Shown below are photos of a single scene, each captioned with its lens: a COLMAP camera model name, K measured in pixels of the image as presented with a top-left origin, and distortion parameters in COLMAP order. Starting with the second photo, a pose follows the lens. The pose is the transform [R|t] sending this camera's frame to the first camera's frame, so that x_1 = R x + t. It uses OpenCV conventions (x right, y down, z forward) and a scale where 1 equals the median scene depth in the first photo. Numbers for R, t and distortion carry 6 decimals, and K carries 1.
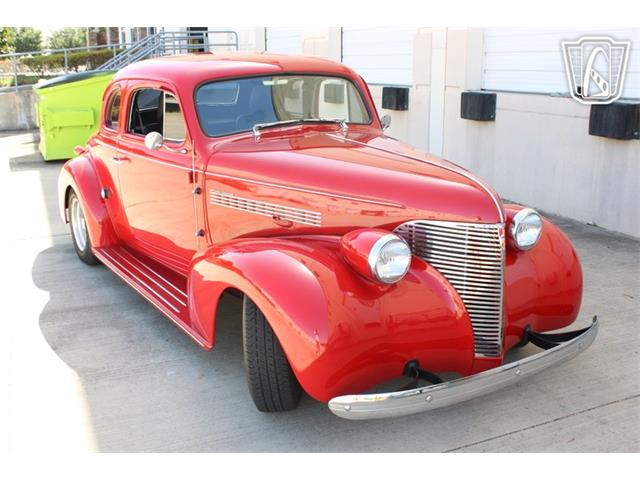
lens RADIAL K [[687.0, 0, 320.1], [0, 687.0, 254.3], [0, 0, 1]] dist [-0.078235, 0.041147]
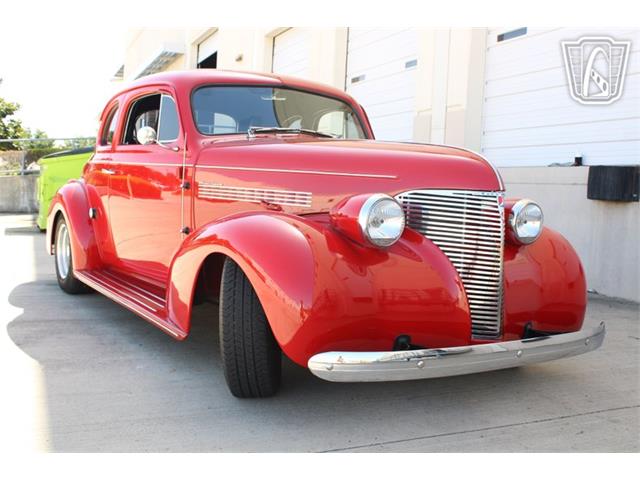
lens RADIAL K [[687.0, 0, 320.1], [0, 687.0, 254.3], [0, 0, 1]] dist [-0.078235, 0.041147]
pose [[0.998837, 0.048218, 0.000707, 0.013923], [-0.047288, 0.982236, -0.181592, 0.168485], [-0.009450, 0.181348, 0.983374, 0.065254]]
